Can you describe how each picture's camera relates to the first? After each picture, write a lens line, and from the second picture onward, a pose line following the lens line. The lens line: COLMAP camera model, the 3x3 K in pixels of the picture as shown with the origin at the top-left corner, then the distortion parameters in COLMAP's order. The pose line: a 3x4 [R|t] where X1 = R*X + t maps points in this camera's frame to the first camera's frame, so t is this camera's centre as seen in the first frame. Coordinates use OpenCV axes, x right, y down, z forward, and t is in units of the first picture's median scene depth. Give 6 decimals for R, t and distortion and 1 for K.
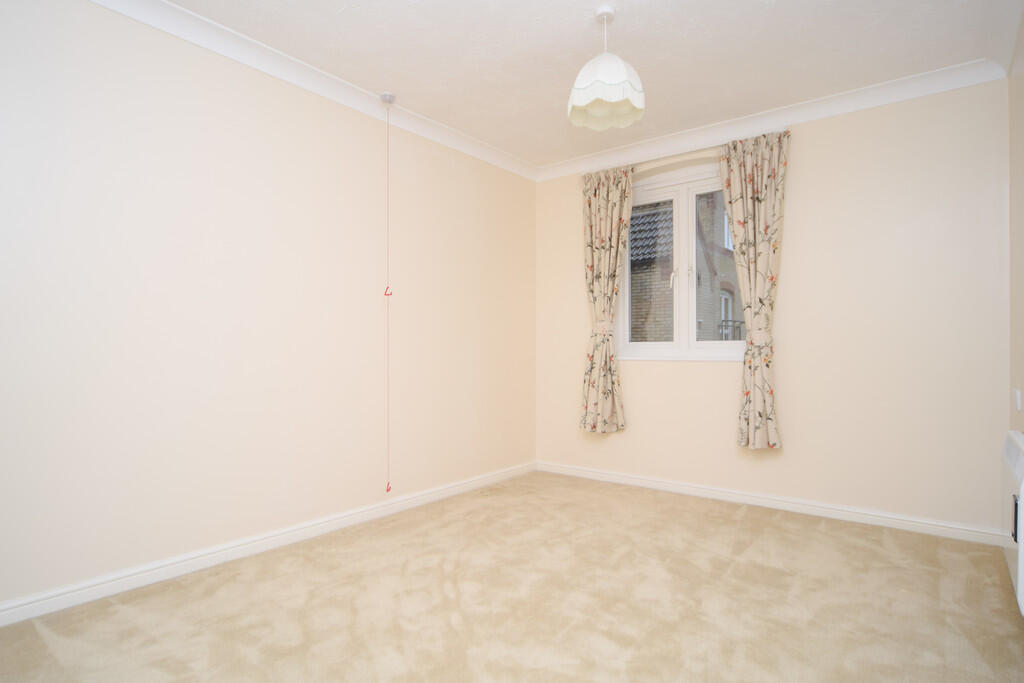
lens RADIAL K [[542.9, 0, 505.8], [0, 542.9, 347.0], [0, 0, 1]] dist [-0.017899, 0.000870]
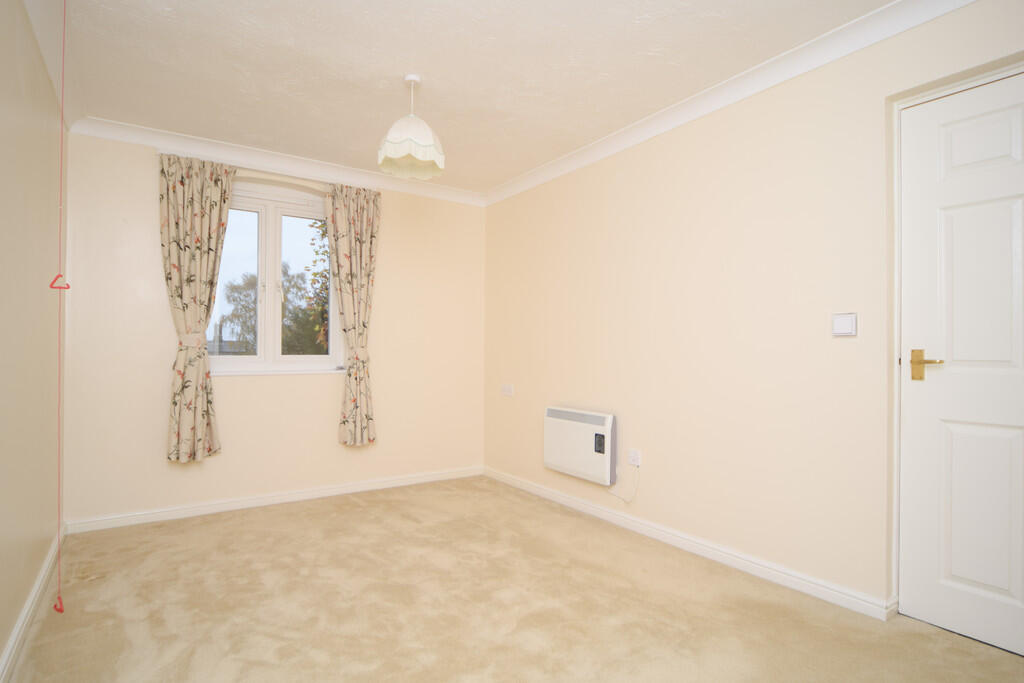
lens RADIAL K [[542.9, 0, 505.8], [0, 542.9, 347.0], [0, 0, 1]] dist [-0.017899, 0.000870]
pose [[0.290465, 0.005165, 0.956872, -0.578946], [-0.011324, 0.999934, -0.001960, -0.032515], [-0.956819, -0.010266, 0.290504, 0.313424]]
